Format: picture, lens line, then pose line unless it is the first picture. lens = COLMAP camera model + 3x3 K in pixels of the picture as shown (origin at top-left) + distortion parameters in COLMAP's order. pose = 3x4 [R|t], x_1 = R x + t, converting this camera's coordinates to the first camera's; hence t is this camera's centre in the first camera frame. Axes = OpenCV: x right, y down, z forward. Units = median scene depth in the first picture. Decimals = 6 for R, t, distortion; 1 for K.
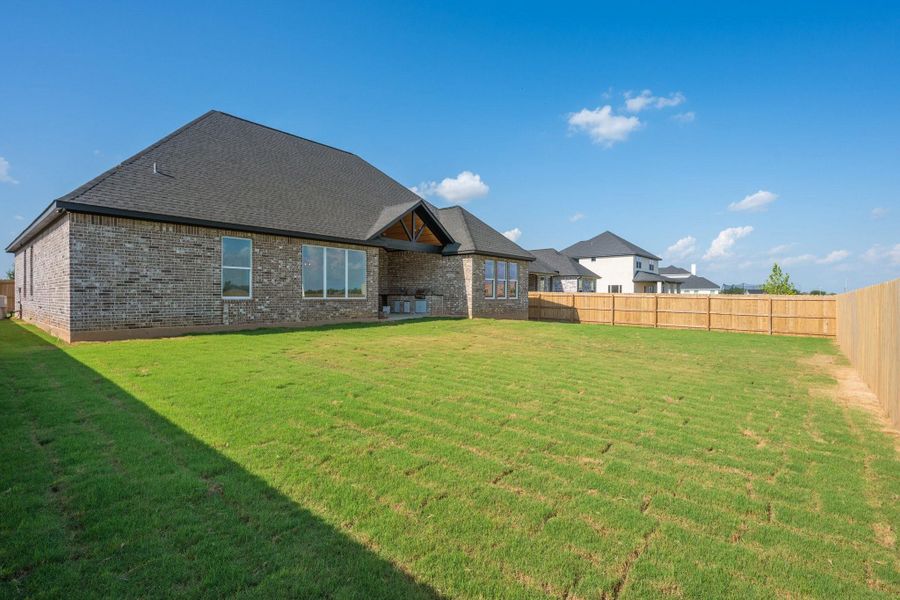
lens RADIAL K [[418.5, 0, 450.9], [0, 418.5, 305.4], [0, 0, 1]] dist [0.001660, -0.000454]
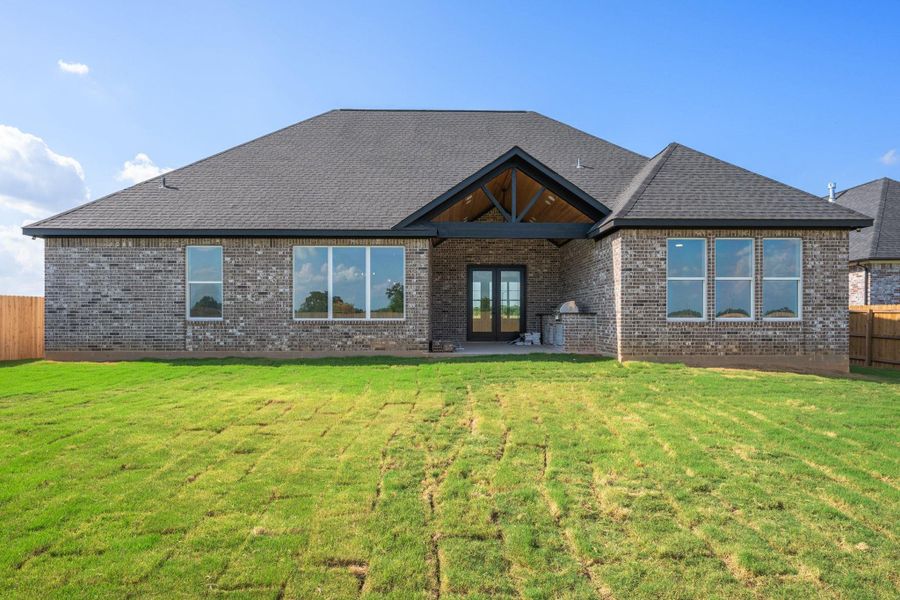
lens RADIAL K [[476.5, 0, 450.6], [0, 476.5, 320.6], [0, 0, 1]] dist [0.001386, -0.000072]
pose [[0.665471, 0.000305, -0.746424, 0.432318], [-0.013301, 0.999846, -0.011450, -0.008762], [0.746305, 0.017548, 0.665372, 0.622650]]
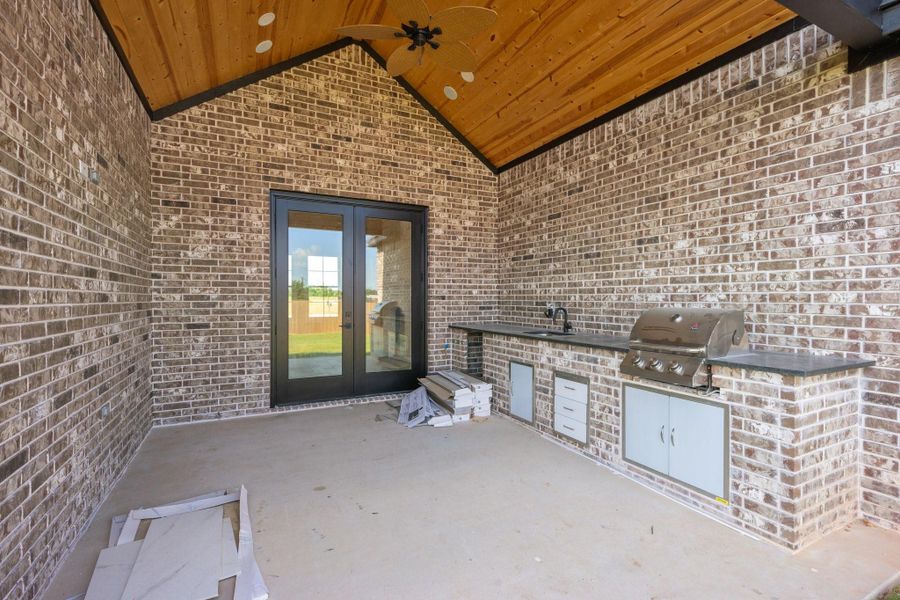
lens RADIAL K [[399.7, 0, 446.2], [0, 399.7, 302.1], [0, 0, 1]] dist [0.000512, 0.000370]
pose [[0.922390, -0.004355, -0.386236, -0.123445], [-0.001271, 0.999897, -0.014310, -0.057238], [0.386258, 0.013690, 0.922289, 1.153170]]
